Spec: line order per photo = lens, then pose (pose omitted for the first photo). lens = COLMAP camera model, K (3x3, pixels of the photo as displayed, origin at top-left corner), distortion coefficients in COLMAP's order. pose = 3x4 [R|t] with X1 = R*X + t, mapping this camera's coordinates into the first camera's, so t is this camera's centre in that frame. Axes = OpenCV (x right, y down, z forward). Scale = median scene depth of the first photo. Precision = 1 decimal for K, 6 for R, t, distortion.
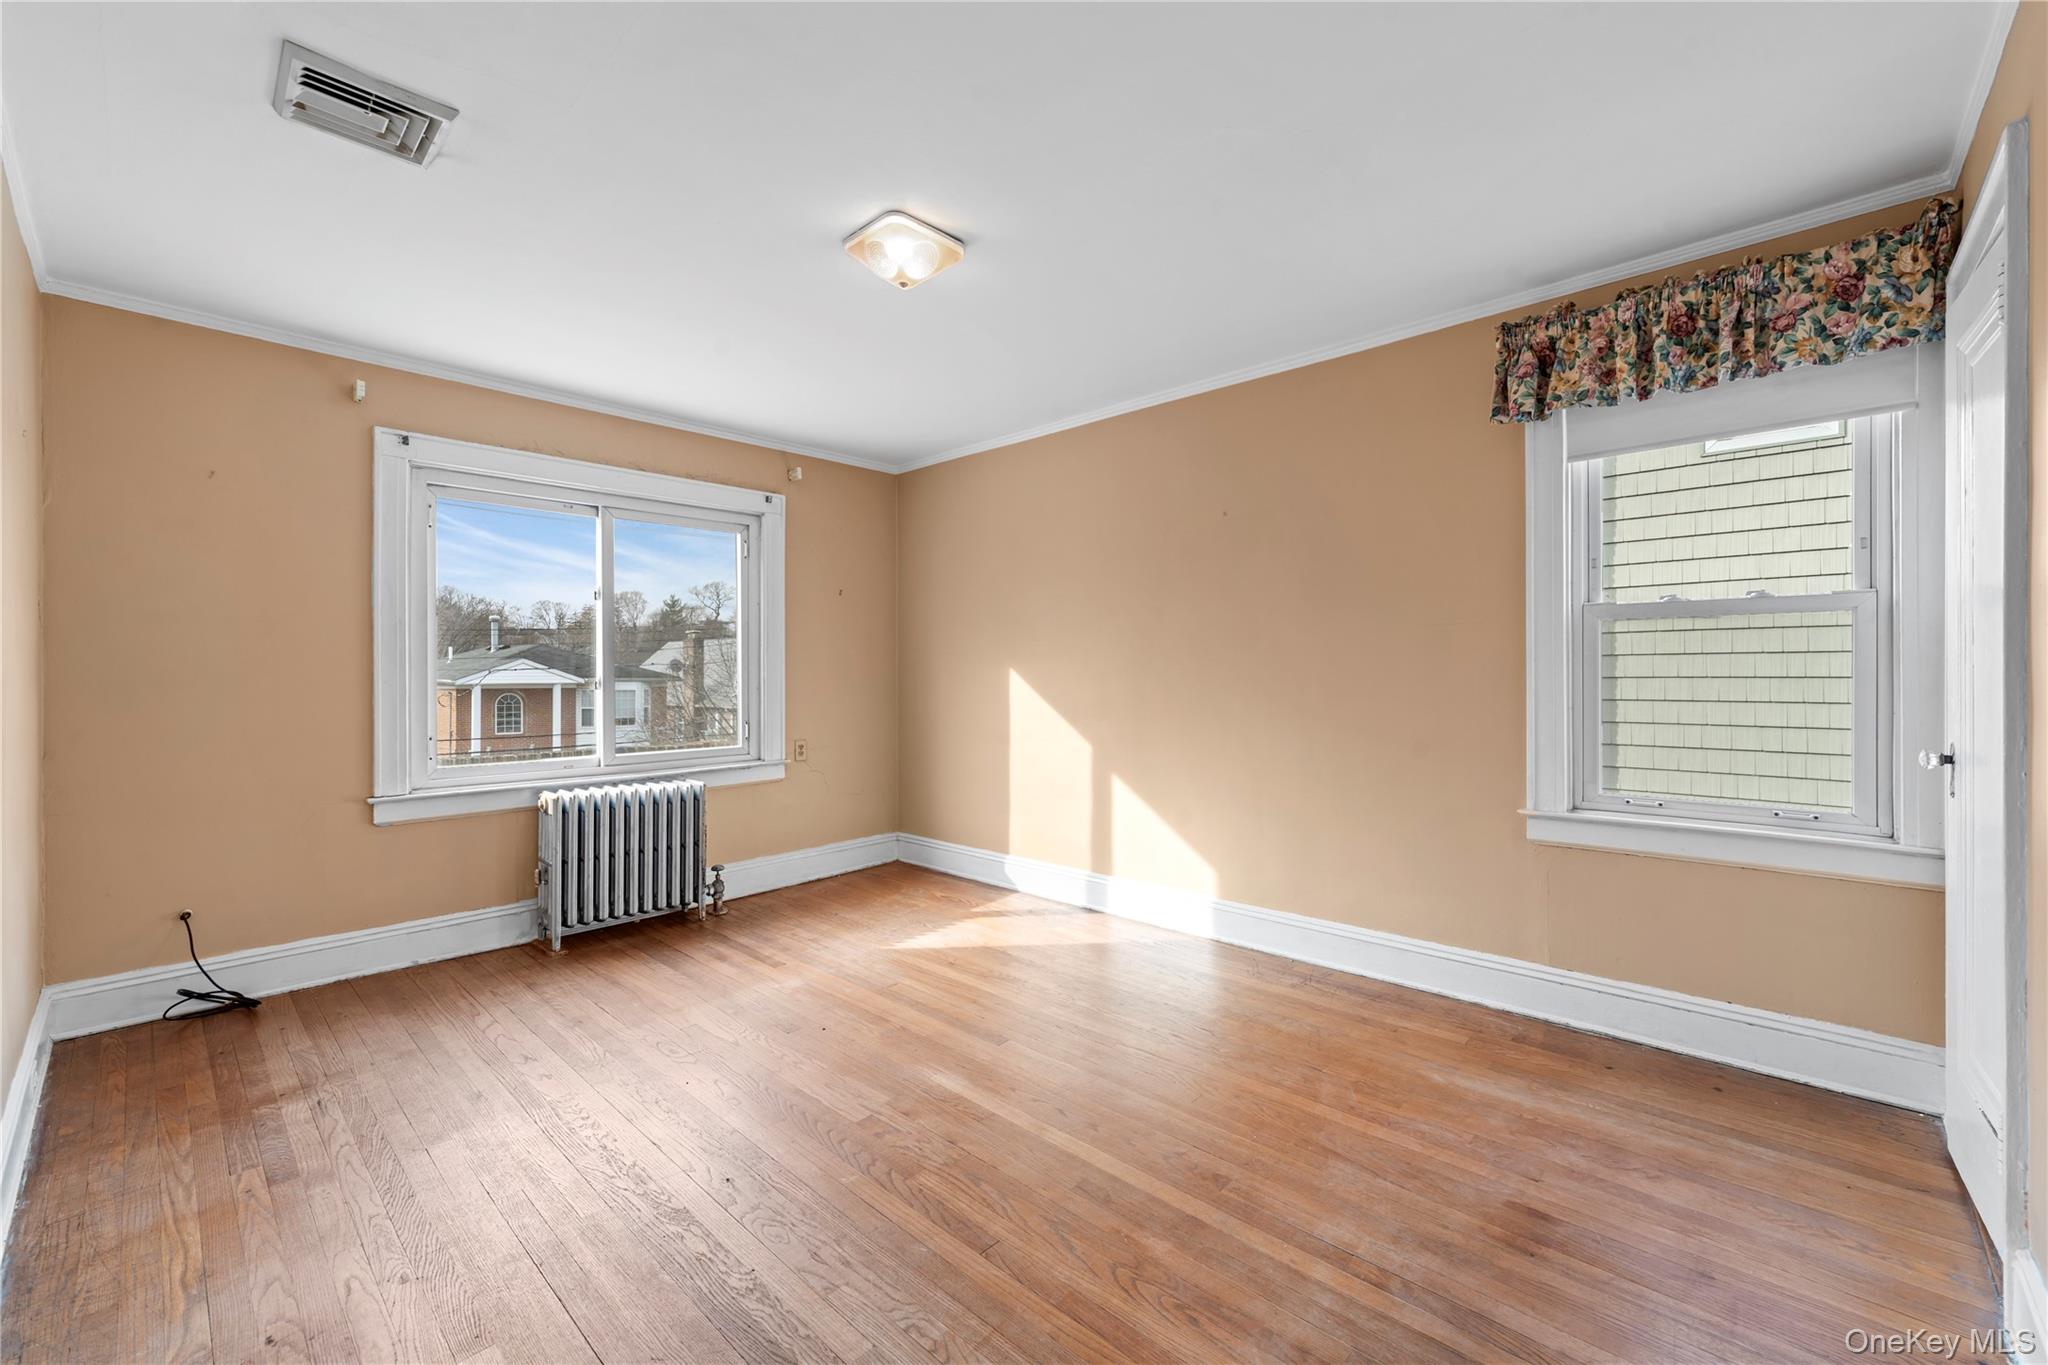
lens RADIAL K [[828.1, 0, 1024.8], [0, 828.1, 675.0], [0, 0, 1]] dist [0.000729, 0.000018]
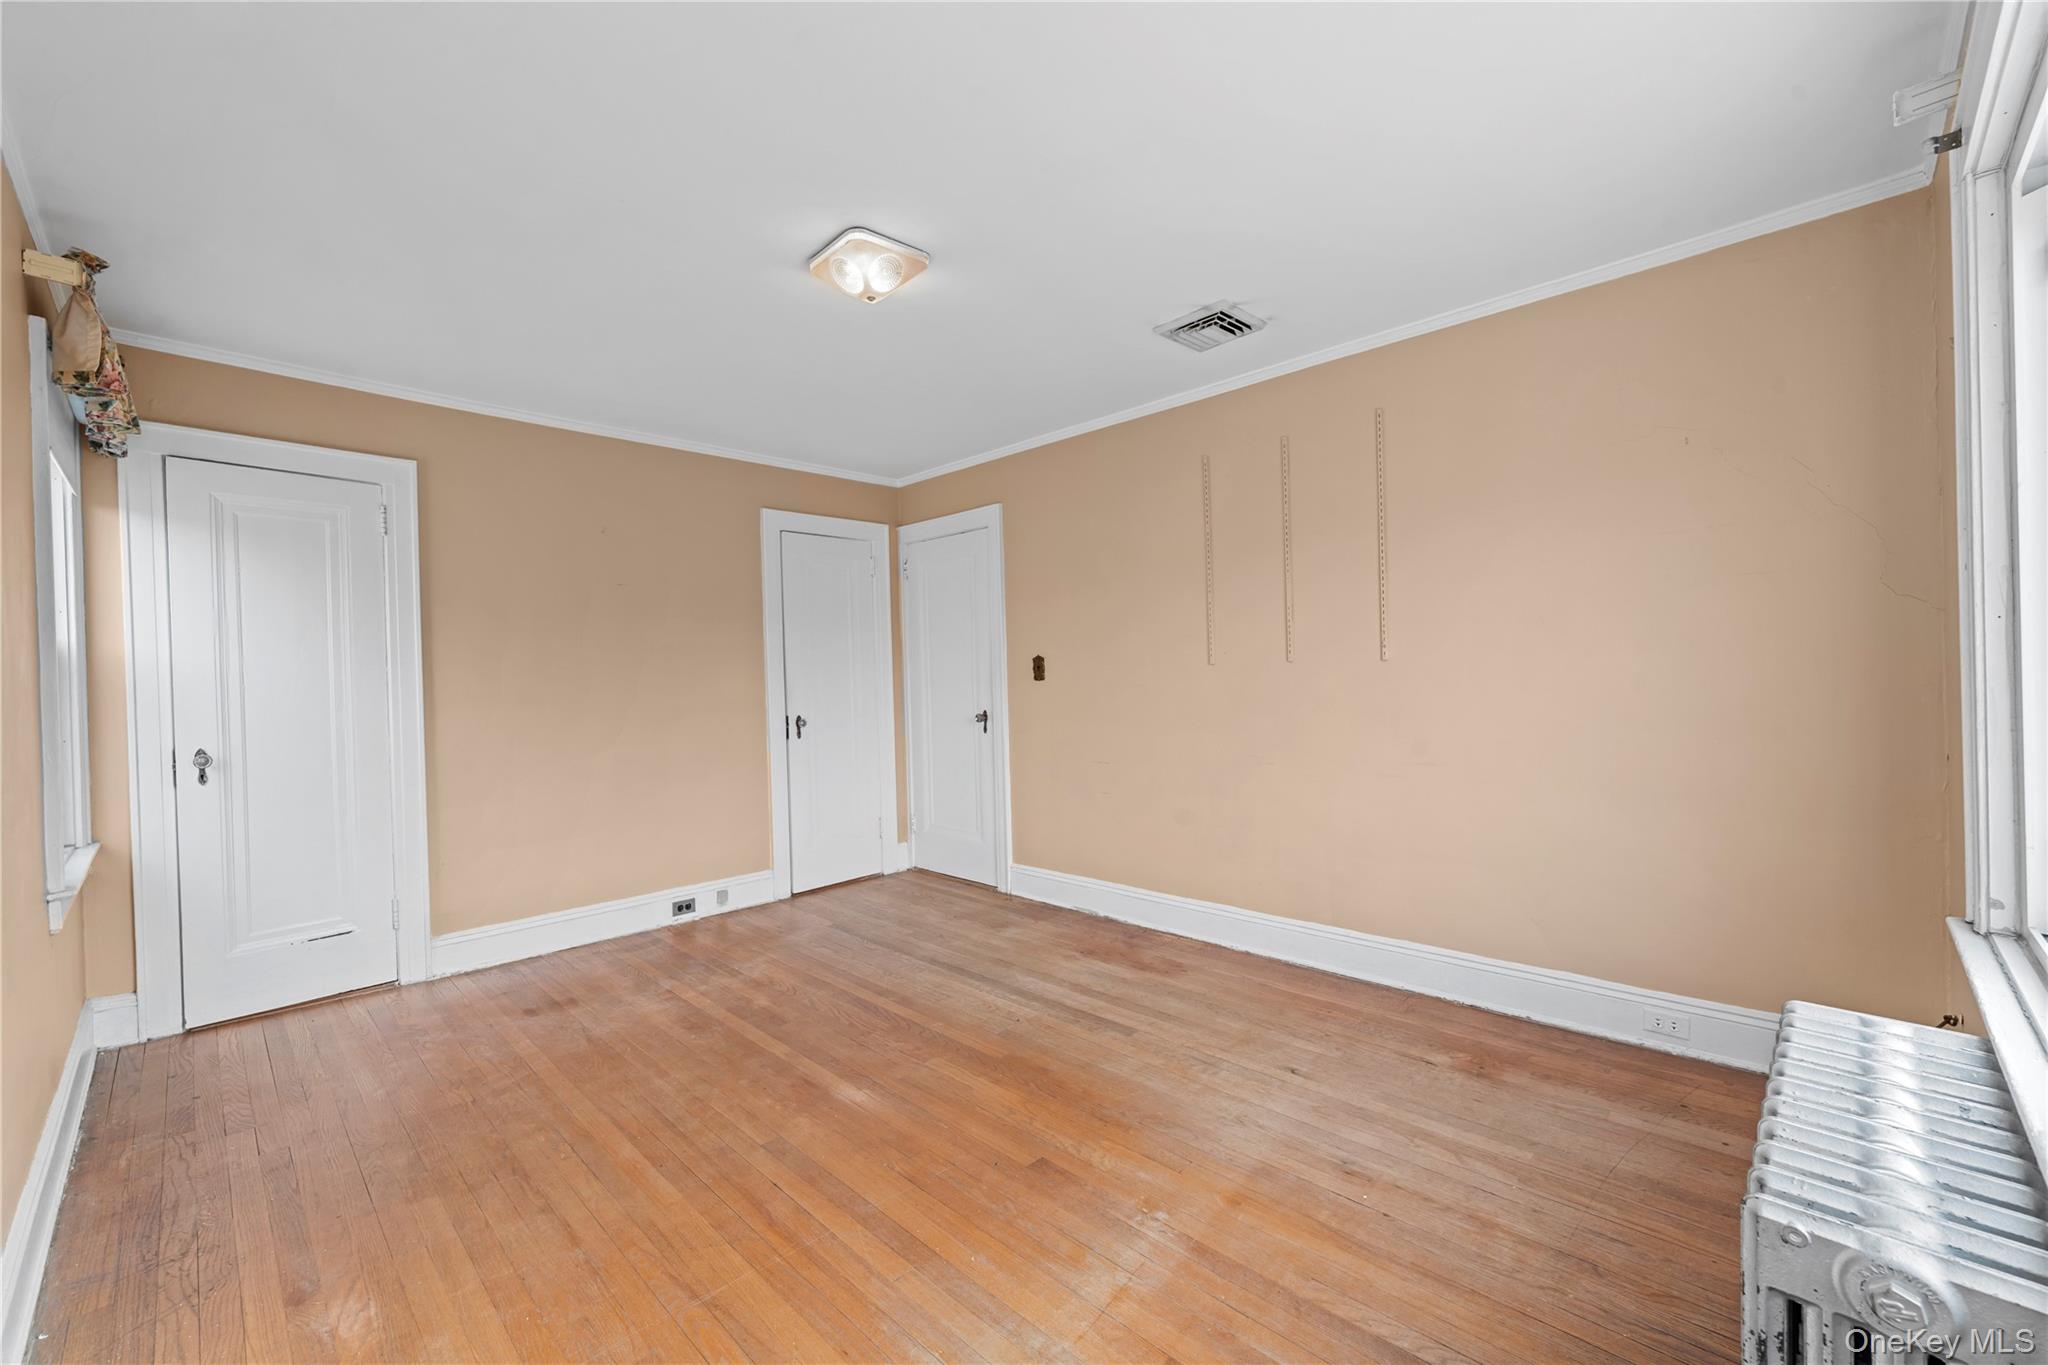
lens RADIAL K [[828.1, 0, 1029.4], [0, 828.1, 678.5], [0, 0, 1]] dist [0.000729, 0.000018]
pose [[-0.999345, 0.028244, 0.022609, -0.349603], [0.028605, 0.999465, 0.015844, -0.021632], [-0.022149, 0.016480, -0.999619, 2.017413]]
